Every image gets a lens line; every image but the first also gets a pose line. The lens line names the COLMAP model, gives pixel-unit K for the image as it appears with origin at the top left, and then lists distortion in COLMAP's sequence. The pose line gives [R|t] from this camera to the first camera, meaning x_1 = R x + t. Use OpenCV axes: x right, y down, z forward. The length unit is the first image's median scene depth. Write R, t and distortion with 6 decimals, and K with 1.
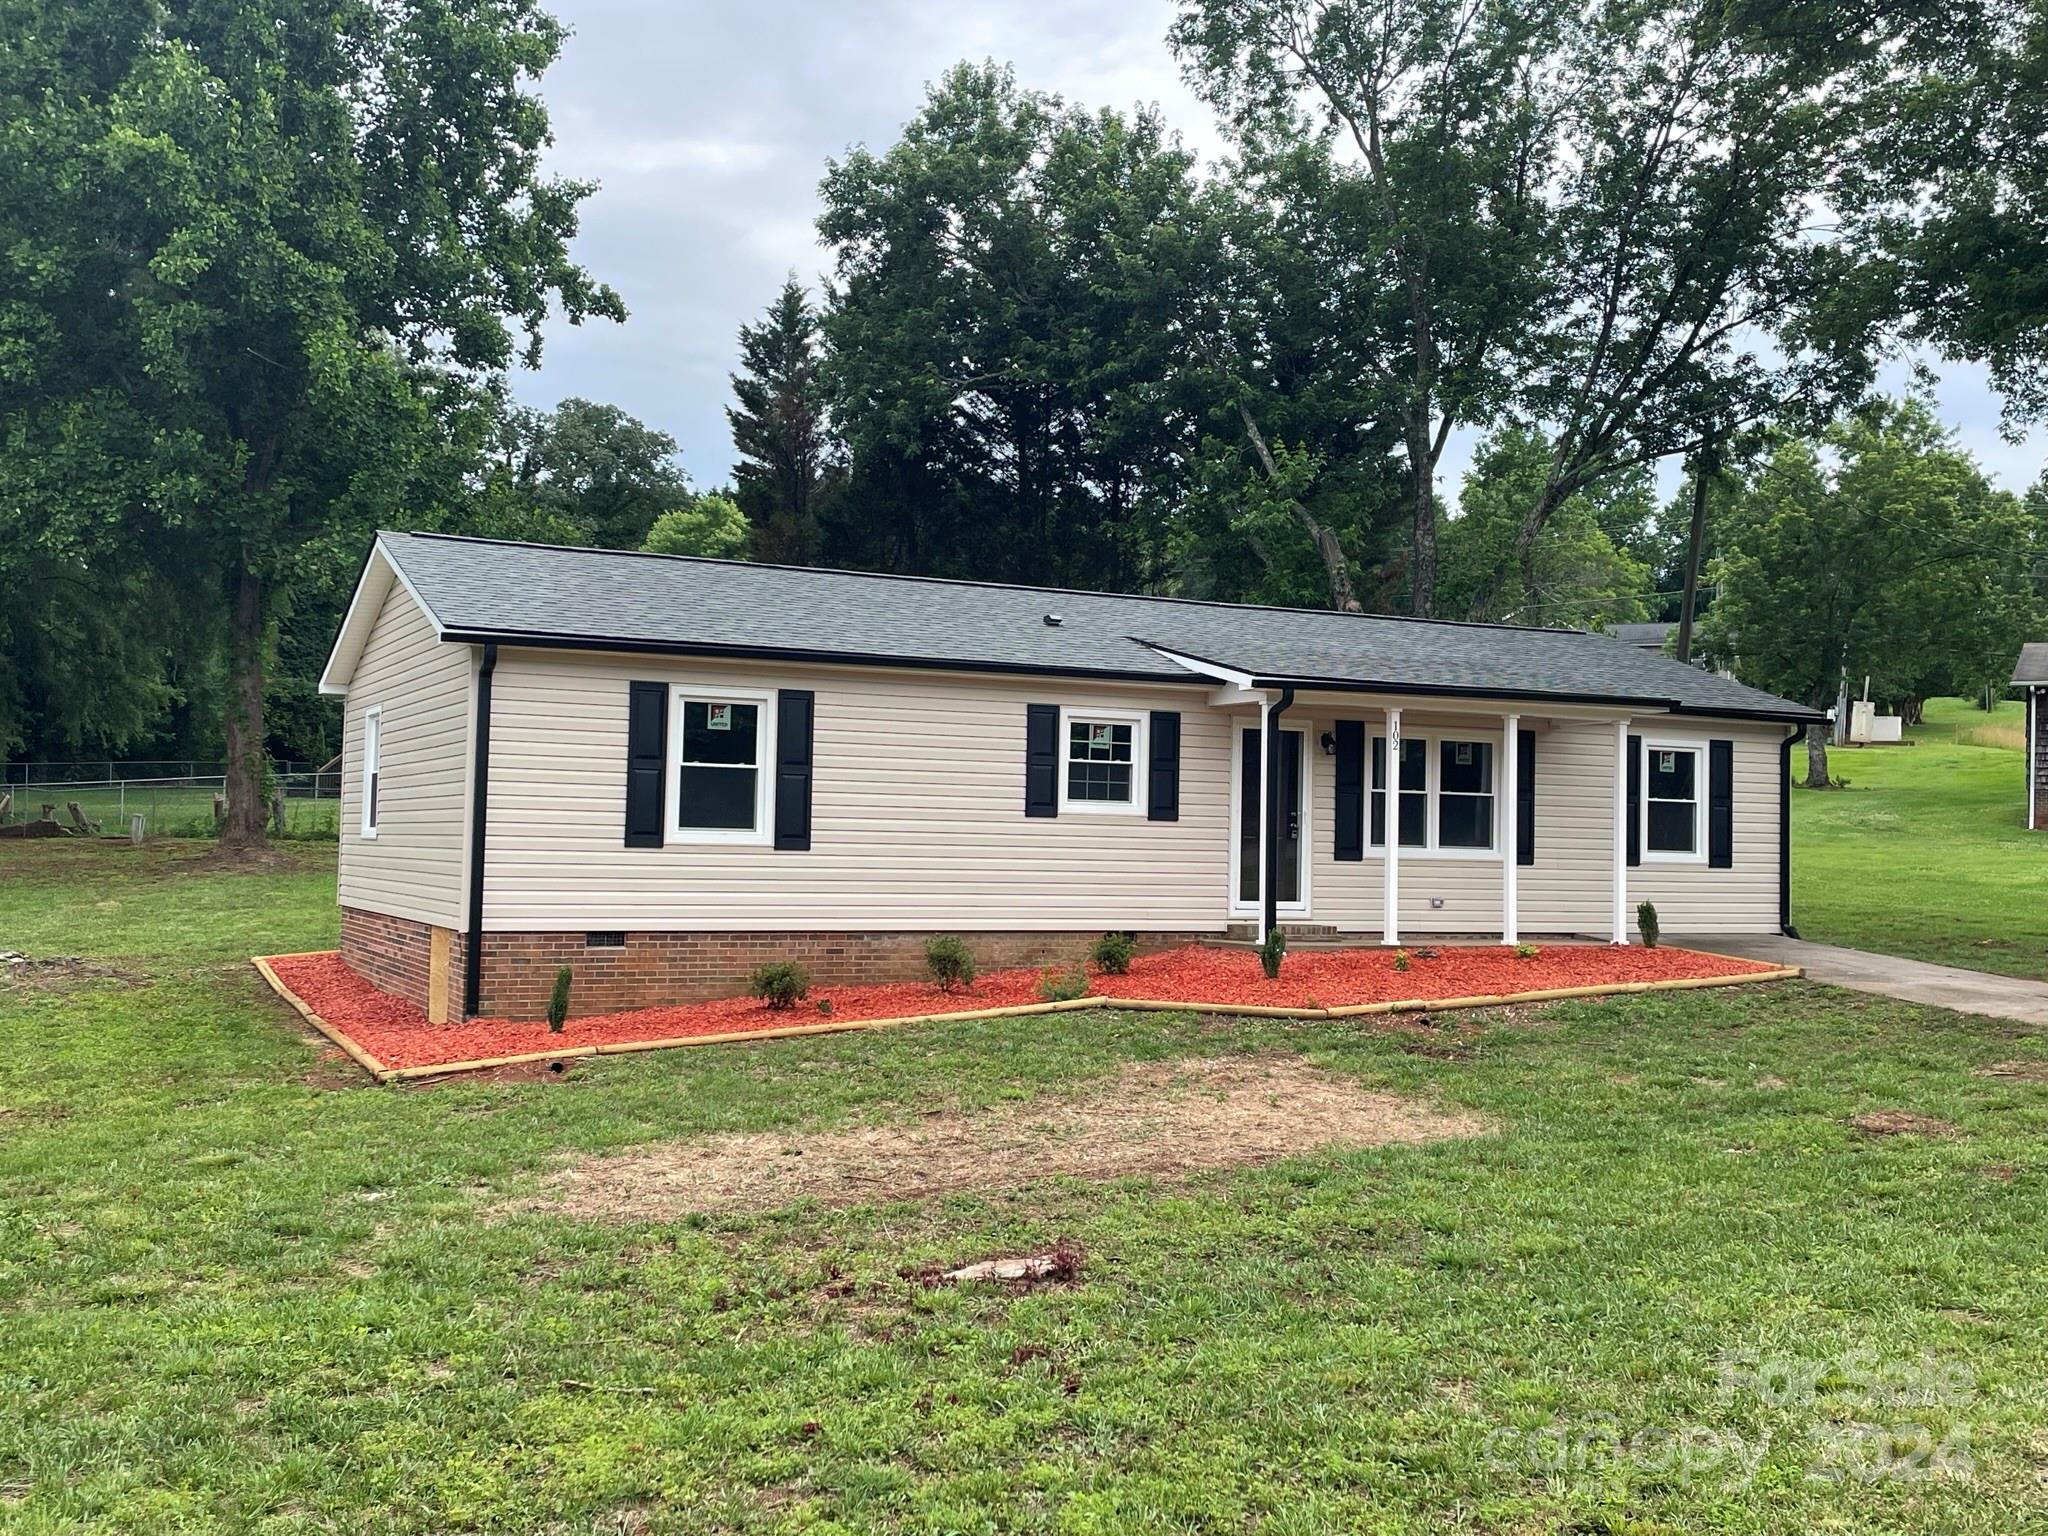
lens RADIAL K [[2065.9, 0, 1023.0], [0, 2065.9, 773.1], [0, 0, 1]] dist [0.183843, 0.000000]
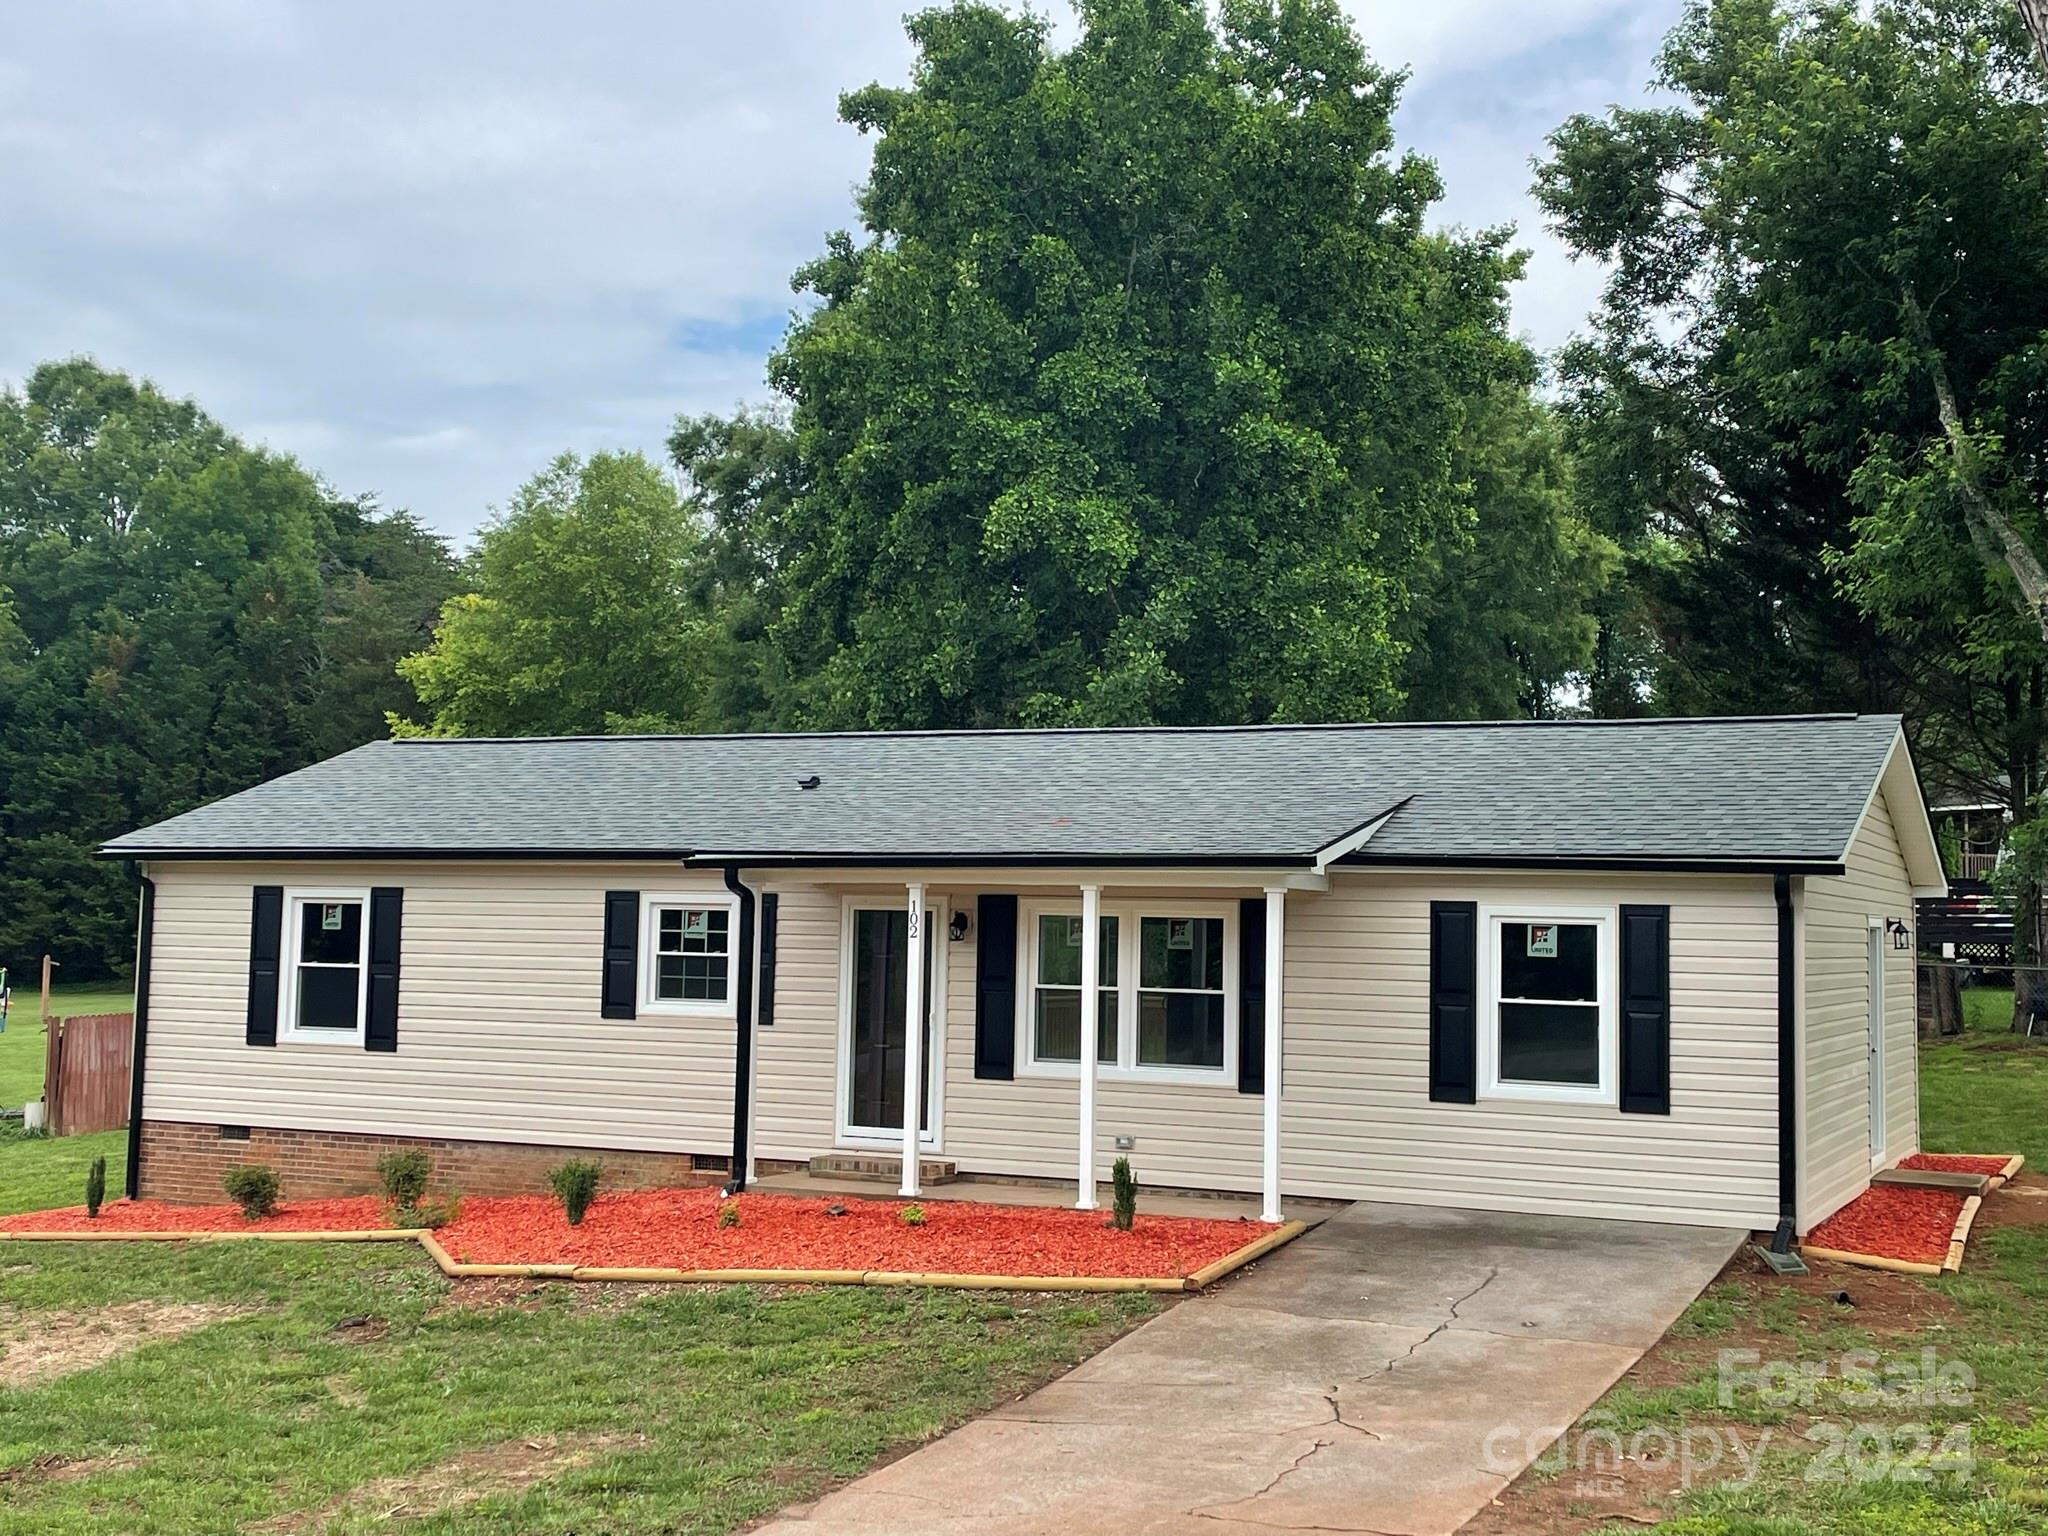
lens RADIAL K [[2474.4, 0, 1023.0], [0, 2474.4, 768.4], [0, 0, 1]] dist [0.120958, 0.000000]
pose [[0.597030, -0.088407, -0.797332, 0.950966], [-0.007176, 0.993281, -0.115507, 0.036118], [0.802187, 0.074683, 0.592384, 0.493355]]
